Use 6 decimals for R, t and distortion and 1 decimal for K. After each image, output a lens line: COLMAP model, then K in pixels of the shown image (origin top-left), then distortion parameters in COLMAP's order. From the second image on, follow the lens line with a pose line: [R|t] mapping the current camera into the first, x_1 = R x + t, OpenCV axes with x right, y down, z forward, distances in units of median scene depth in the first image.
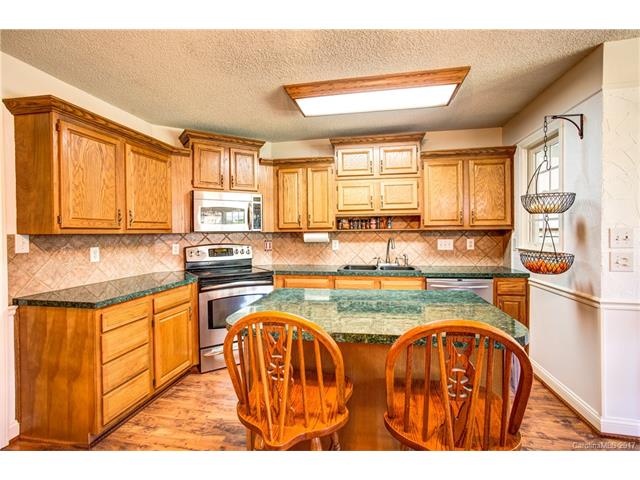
lens RADIAL K [[316.7, 0, 297.4], [0, 316.7, 235.4], [0, 0, 1]] dist [-0.027447, 0.002188]
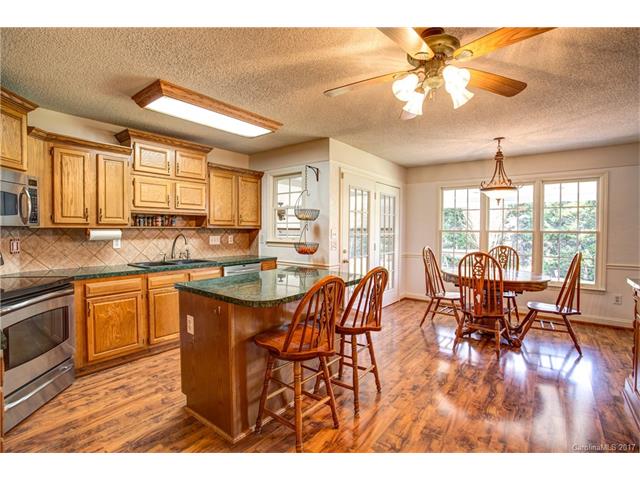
lens RADIAL K [[316.7, 0, 318.8], [0, 316.7, 237.2], [0, 0, 1]] dist [-0.027447, 0.002188]
pose [[0.445430, -0.009970, 0.895261, -0.471957], [-0.002647, 0.999919, 0.012452, 0.001167], [-0.895313, -0.007916, 0.445367, 0.082940]]
